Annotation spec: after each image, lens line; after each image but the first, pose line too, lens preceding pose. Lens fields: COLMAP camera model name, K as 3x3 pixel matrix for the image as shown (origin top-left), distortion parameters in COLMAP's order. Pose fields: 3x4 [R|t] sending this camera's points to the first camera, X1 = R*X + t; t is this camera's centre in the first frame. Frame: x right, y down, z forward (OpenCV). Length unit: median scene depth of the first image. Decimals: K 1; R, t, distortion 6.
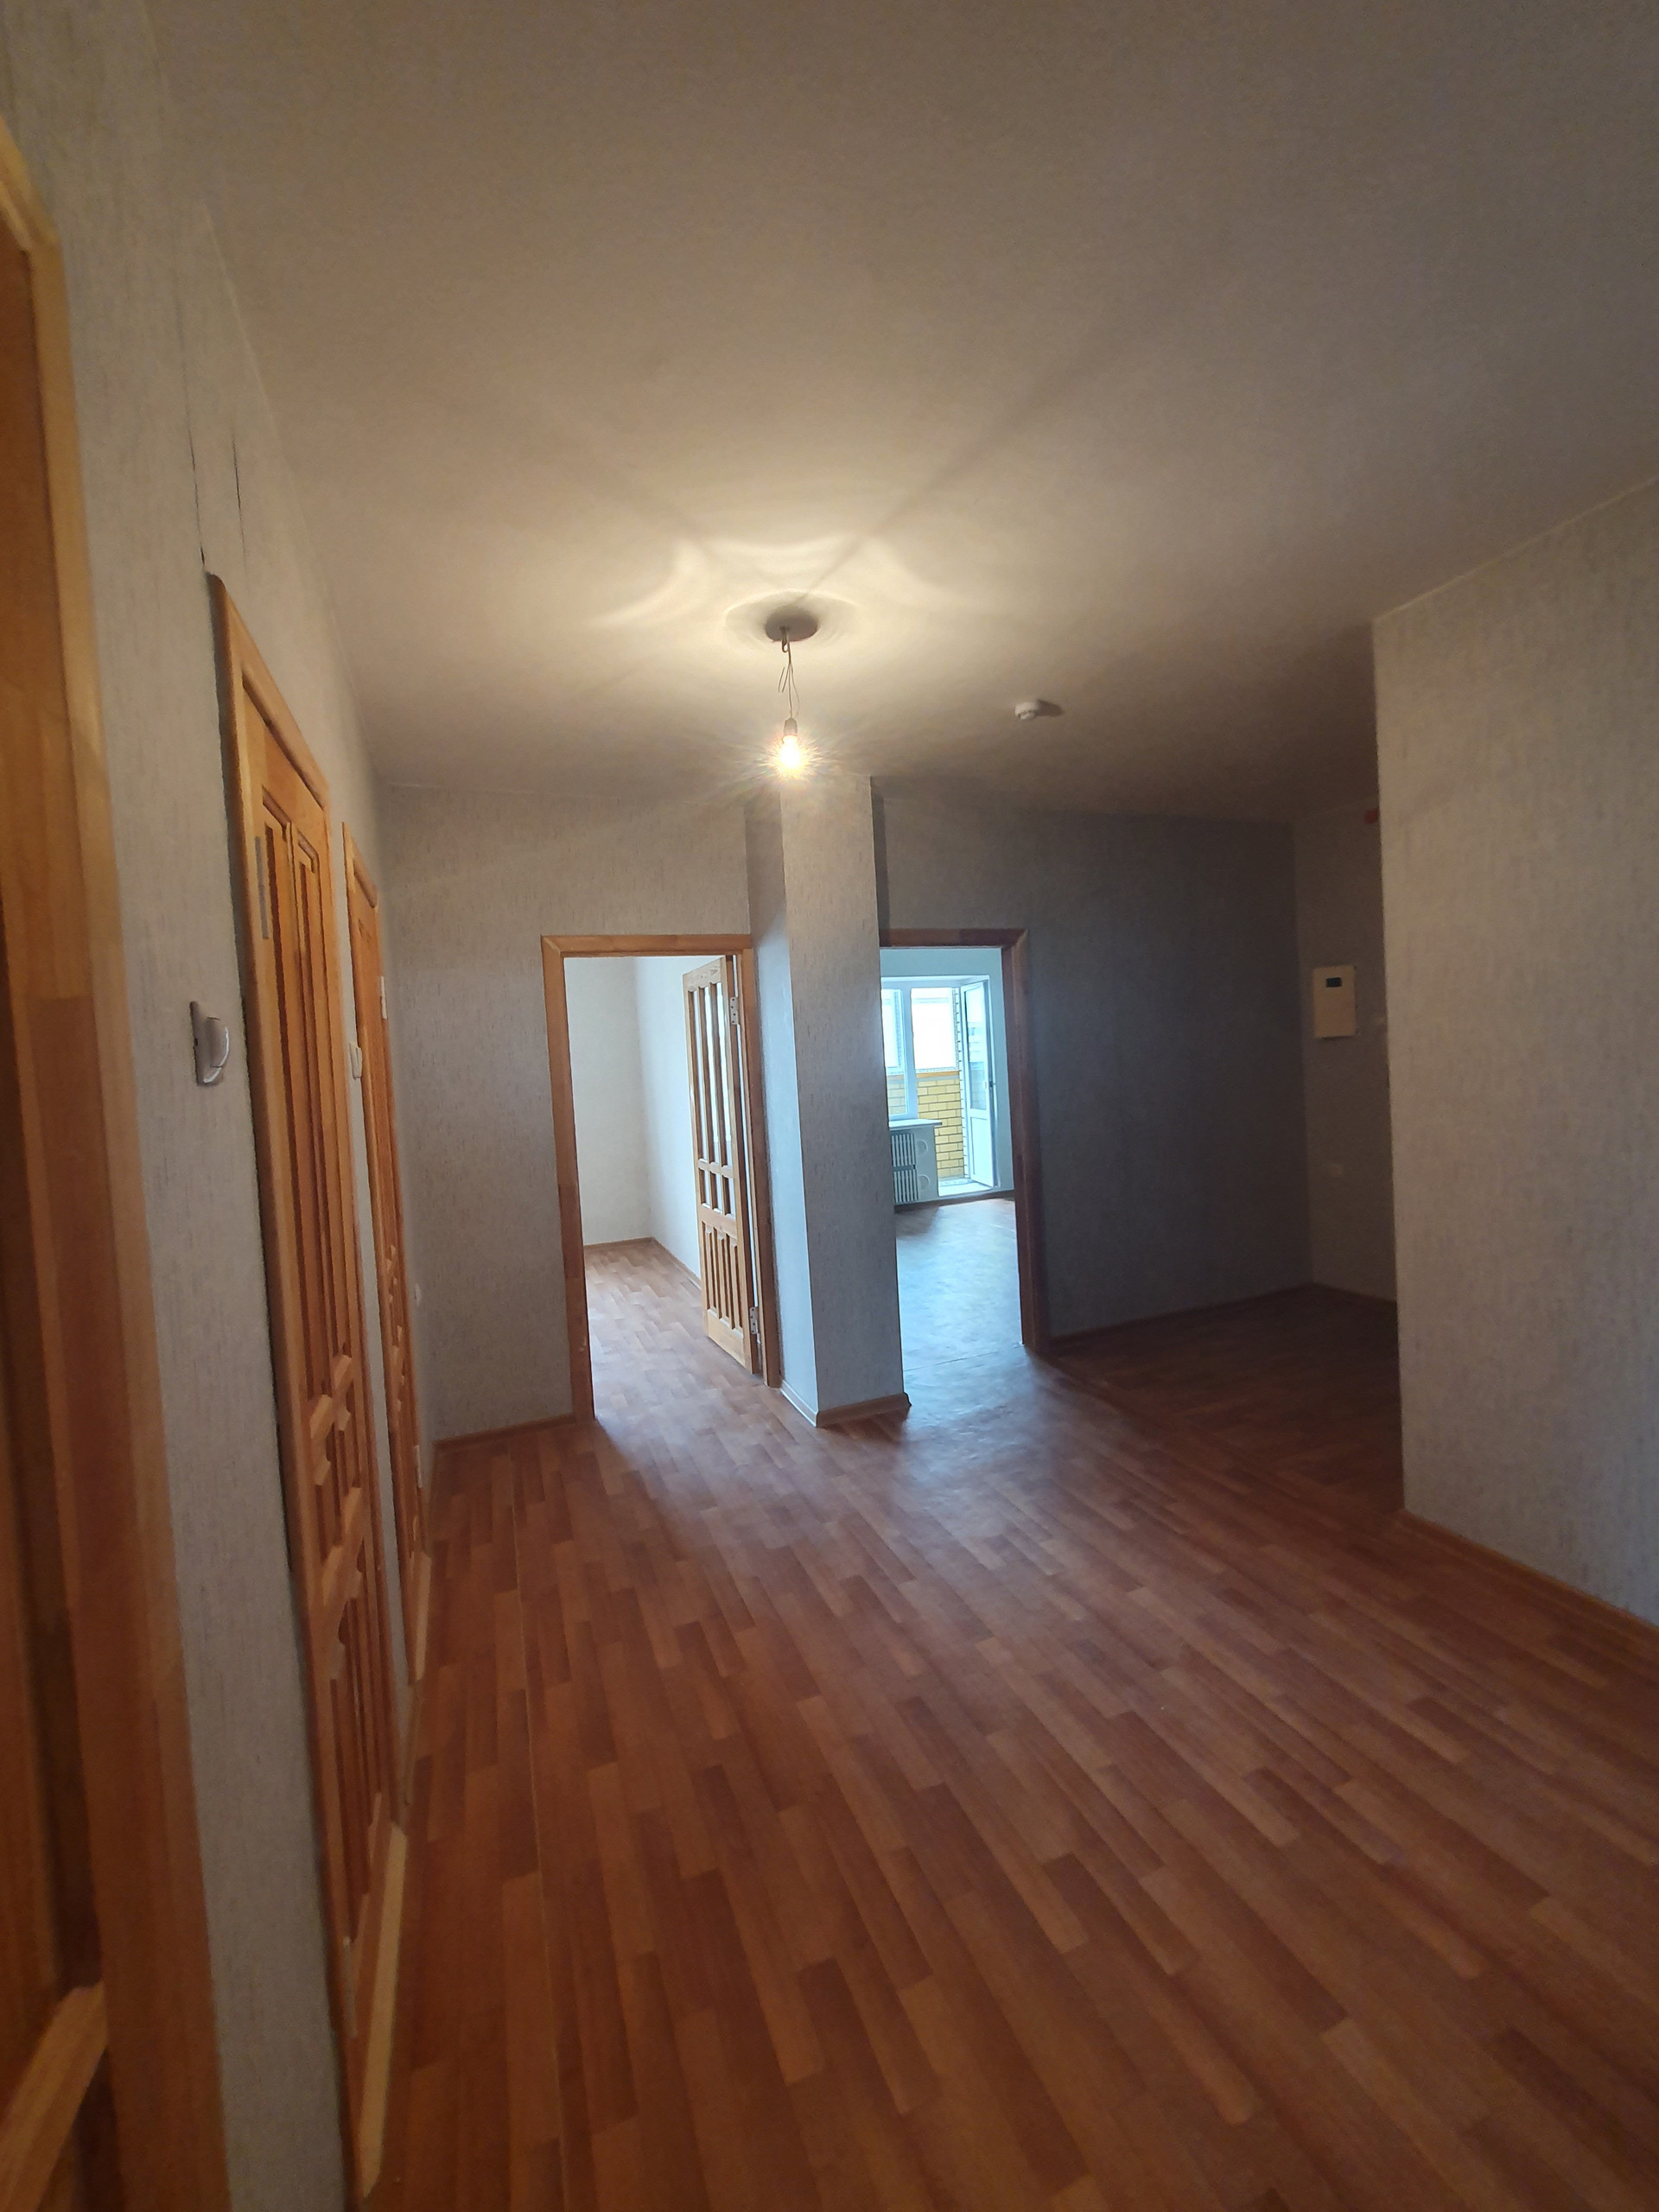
lens RADIAL K [[875.3, 0, 836.2], [0, 875.3, 1093.8], [0, 0, 1]] dist [0.001703, 0.000124]
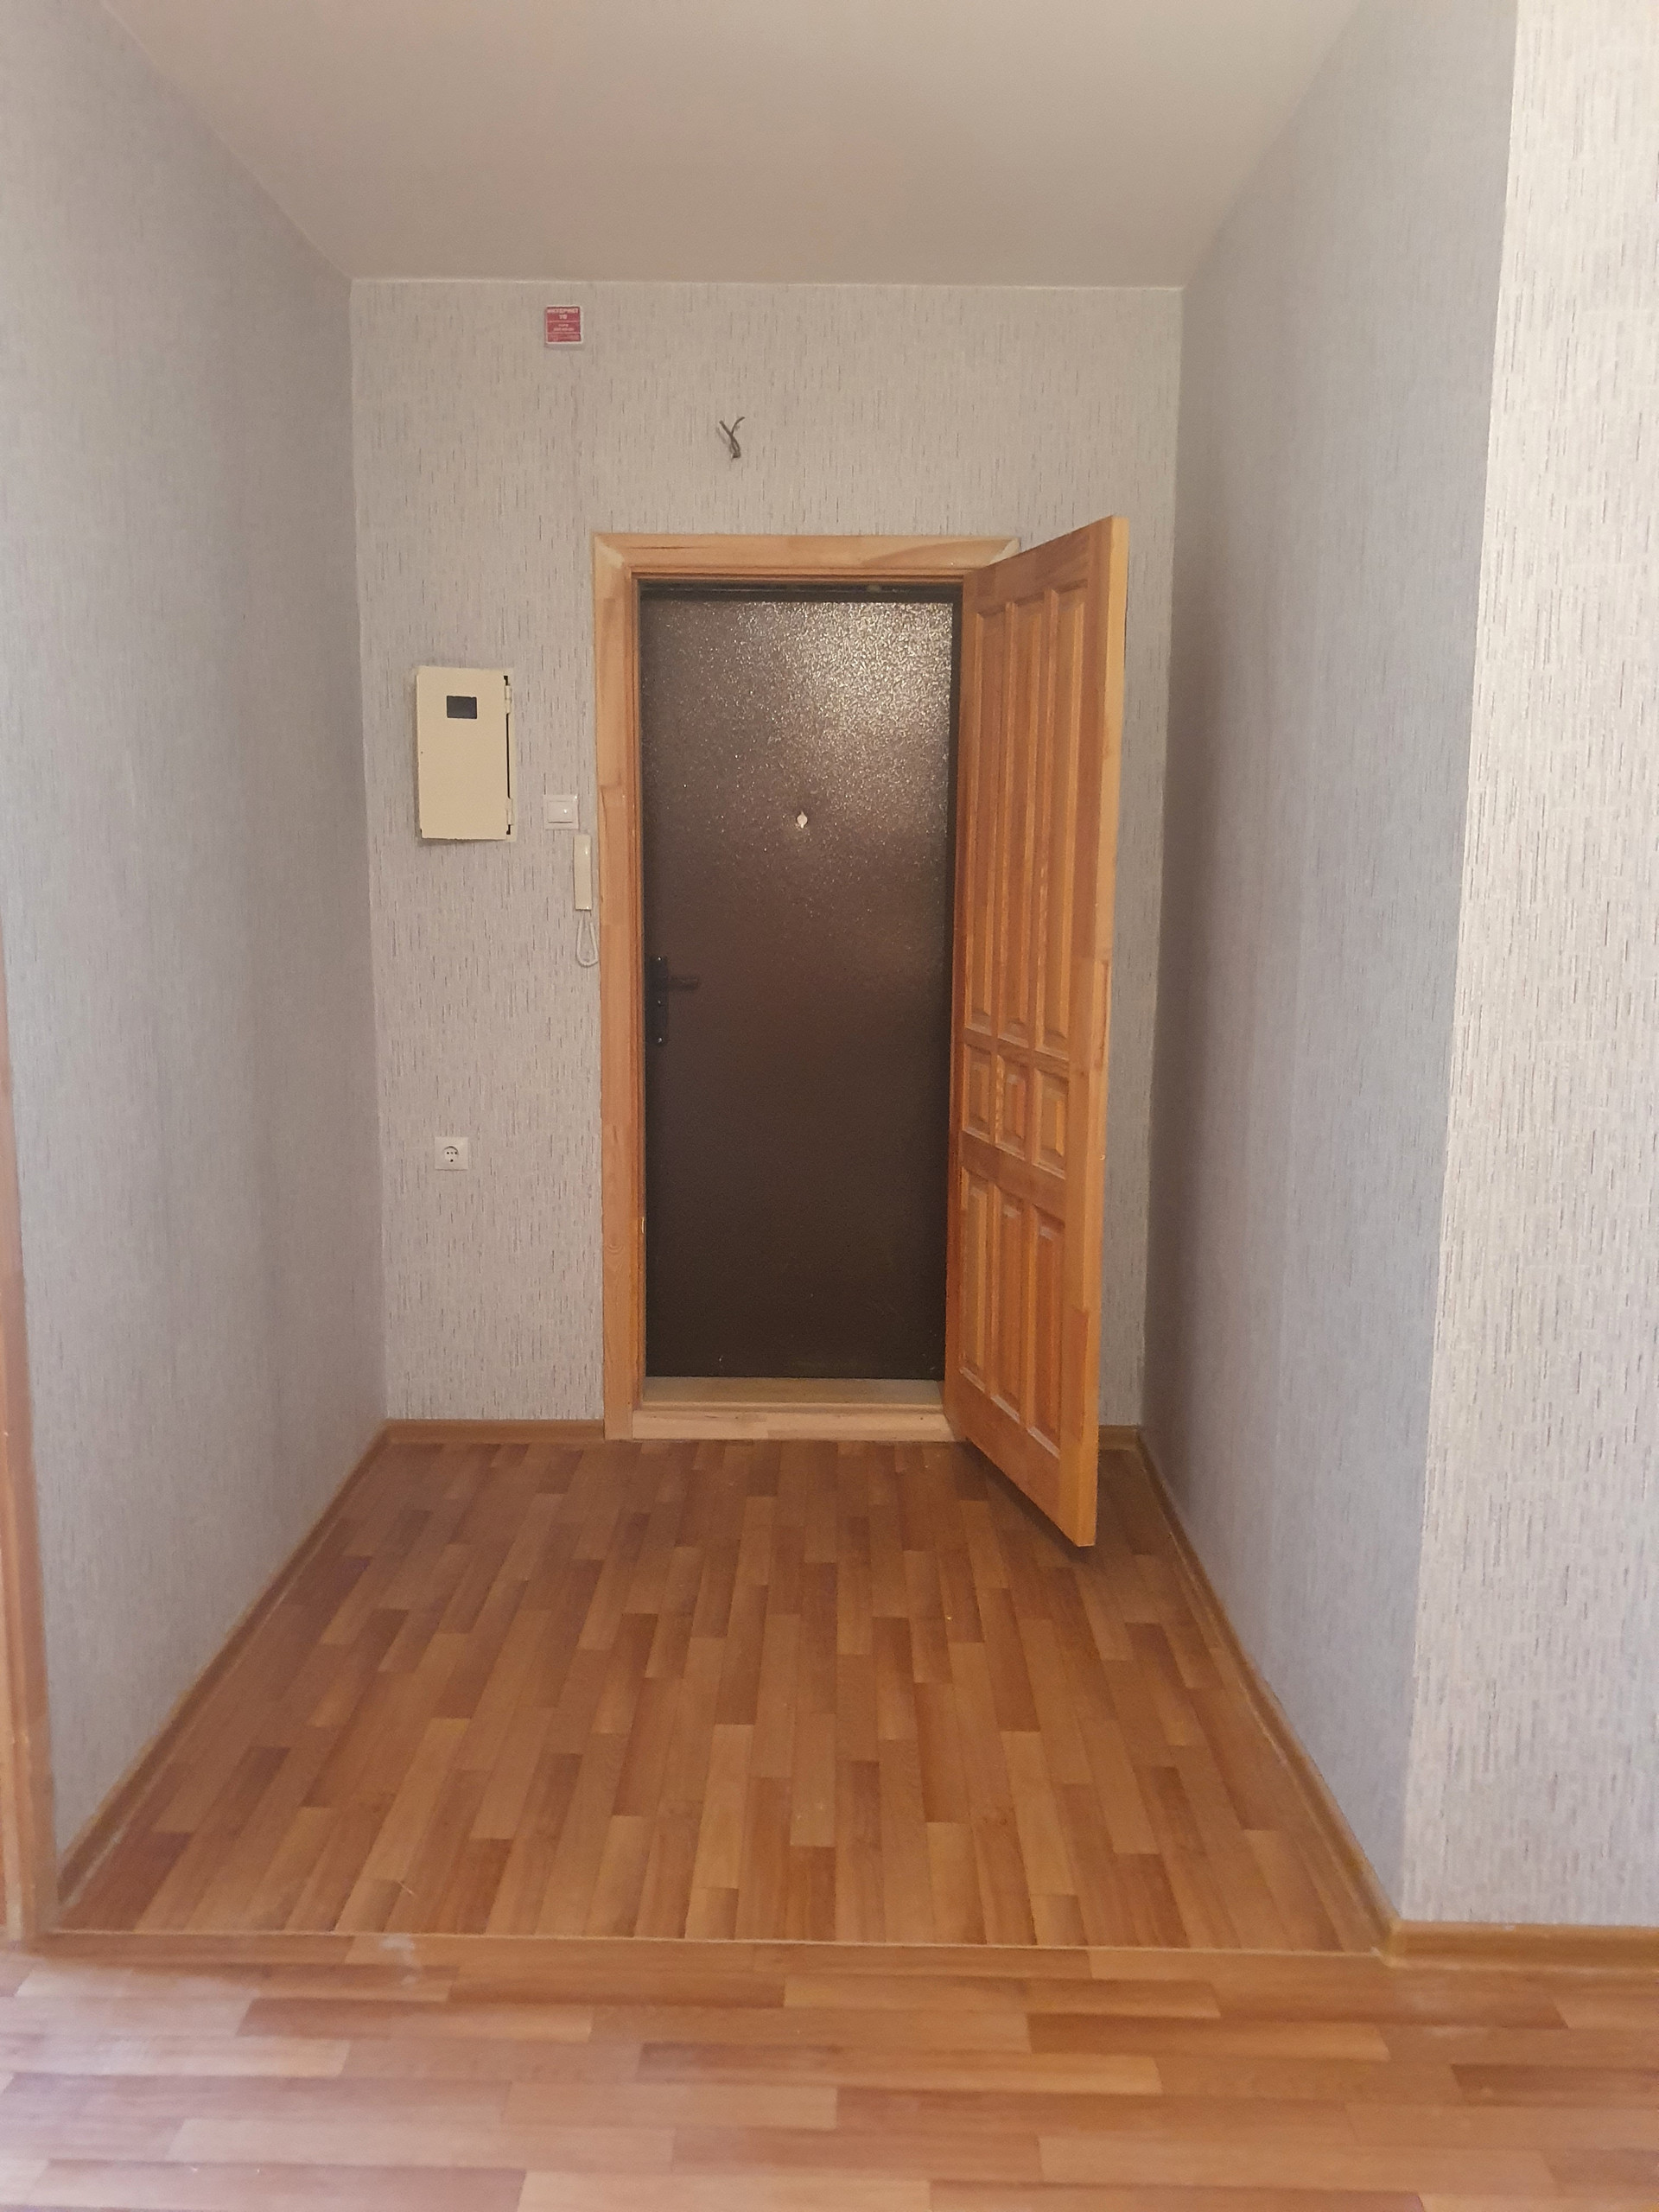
lens RADIAL K [[1739.8, 0, 829.5], [0, 1739.8, 1106.0], [0, 0, 1]] dist [0.076168, -0.080062]
pose [[0.400267, -0.080886, 0.912822, -0.245377], [0.007481, 0.996352, 0.085008, -0.013901], [-0.916368, -0.027197, 0.399412, 0.905663]]
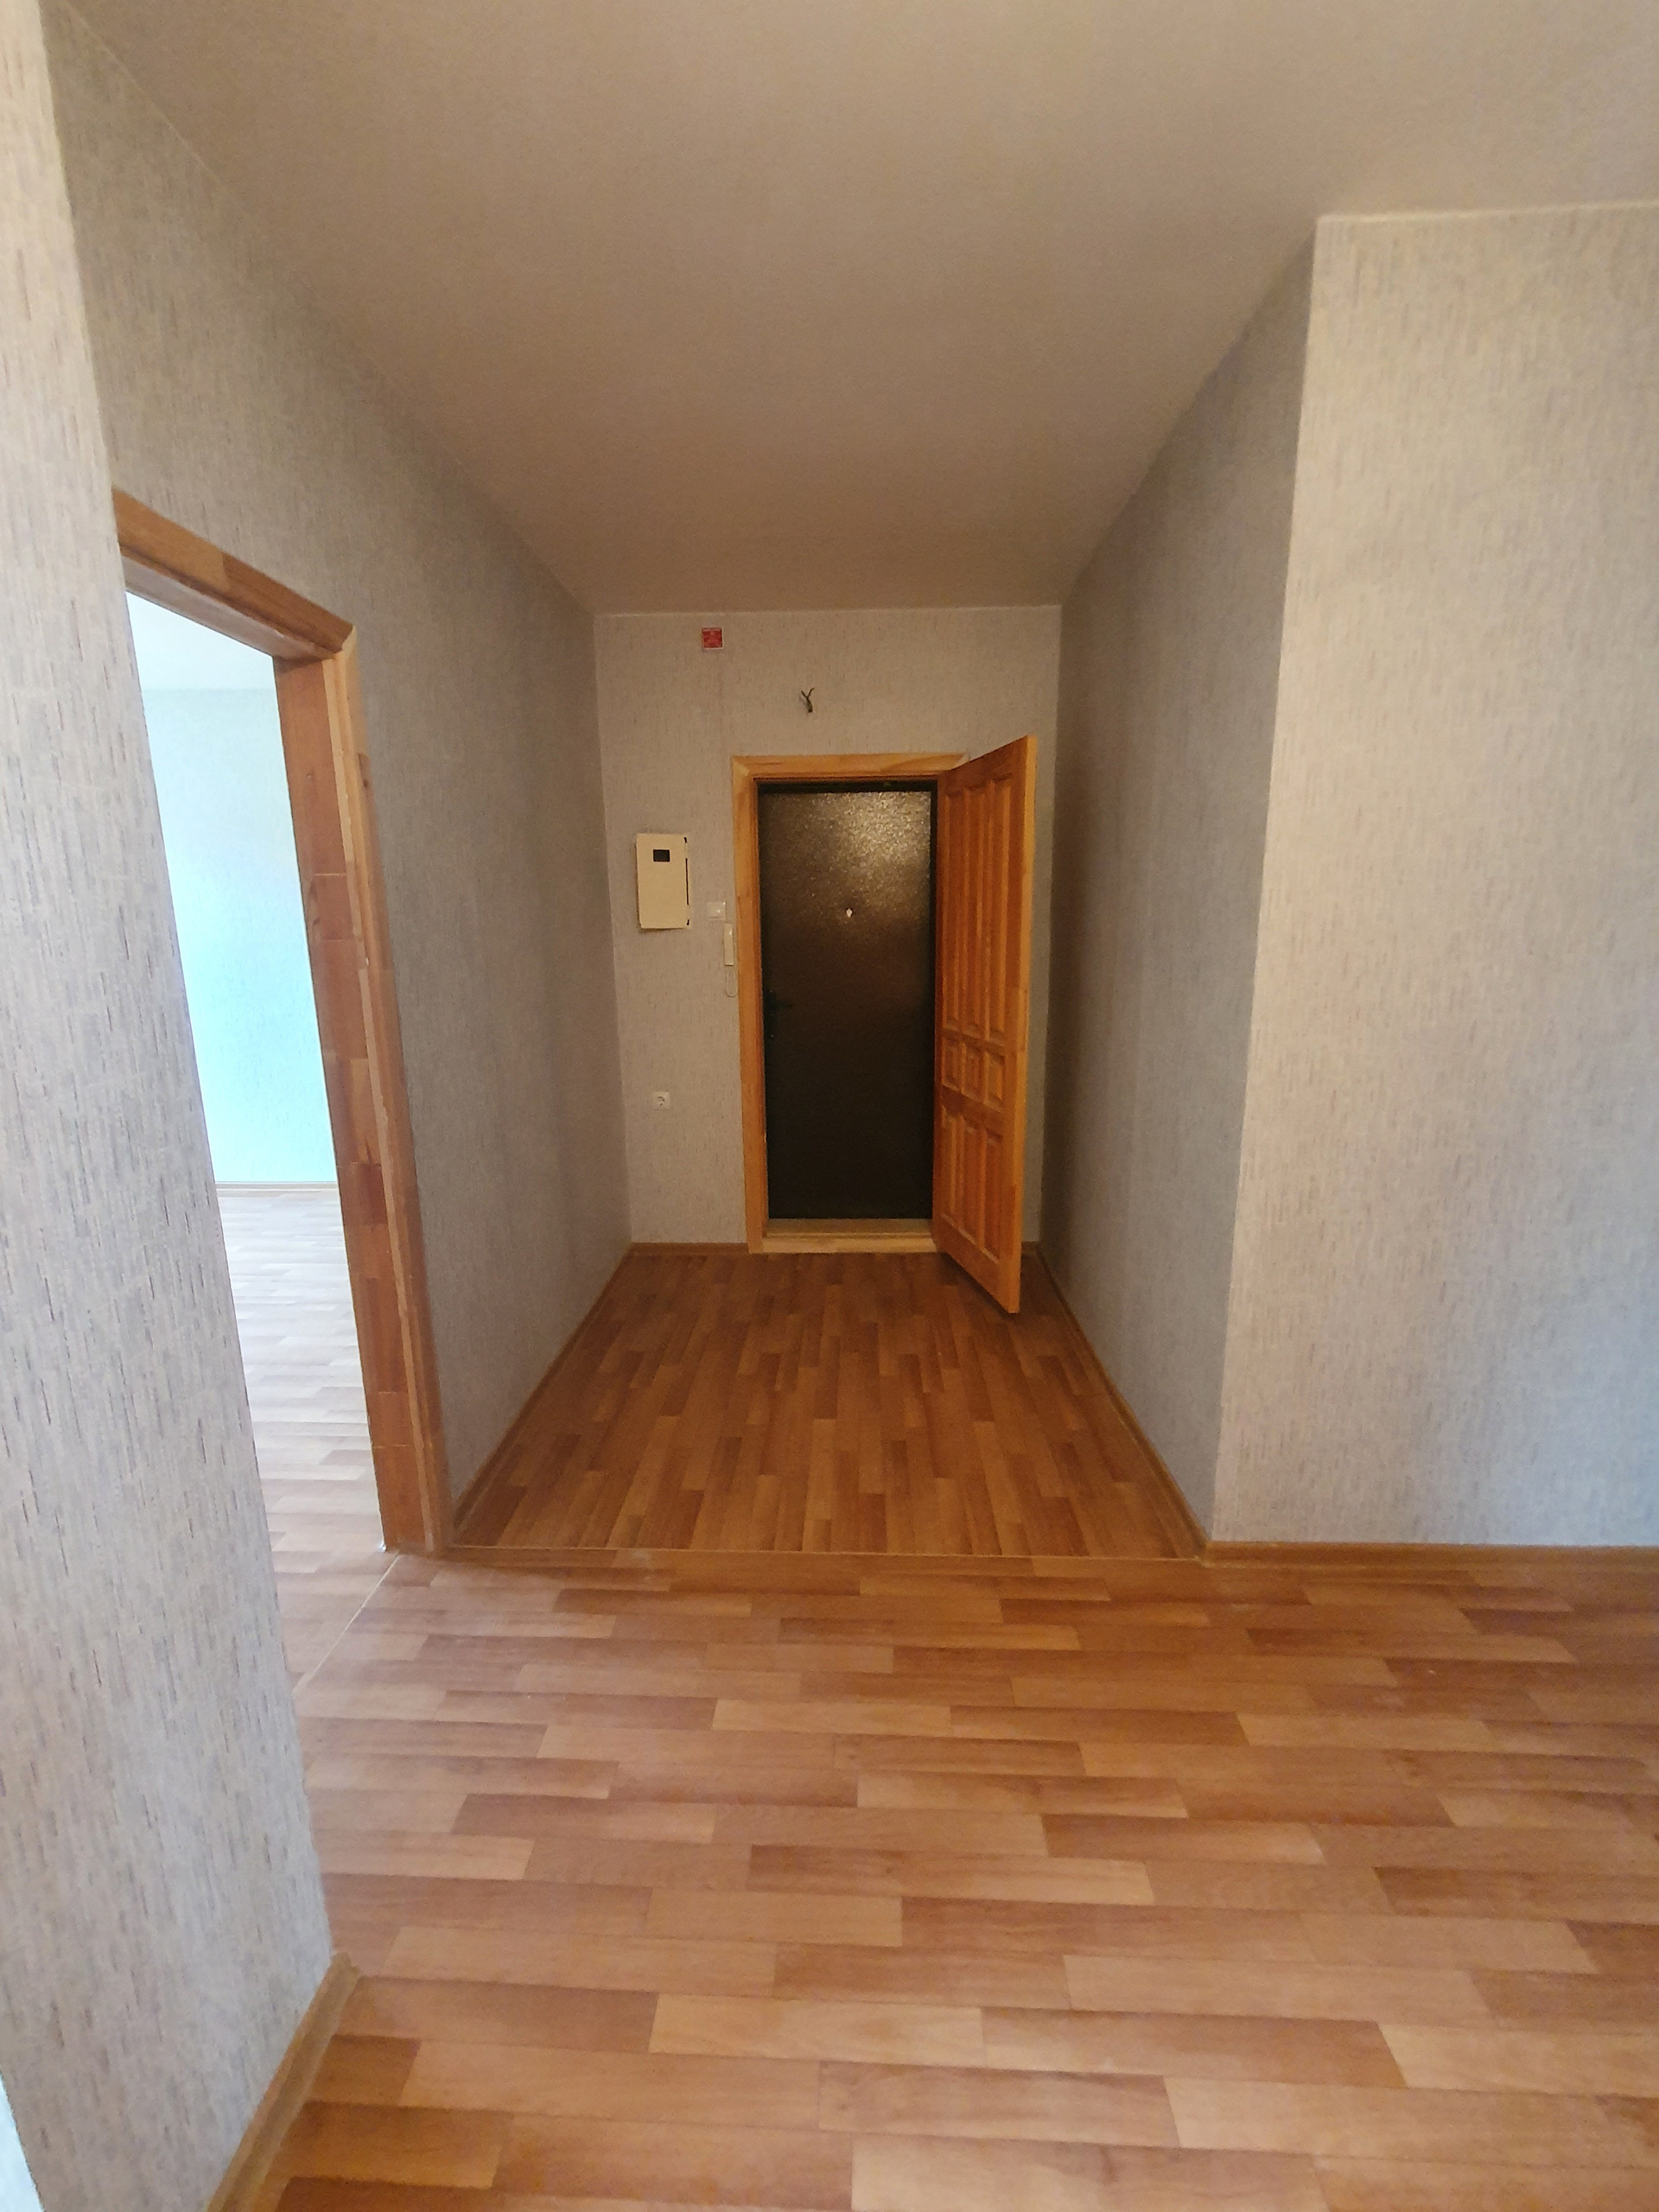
lens RADIAL K [[875.3, 0, 836.2], [0, 875.3, 1093.8], [0, 0, 1]] dist [0.001703, 0.000124]
pose [[0.418266, -0.124478, 0.899755, -0.137009], [0.027451, 0.991845, 0.124458, -0.022829], [-0.907909, -0.027357, 0.418273, 0.972697]]
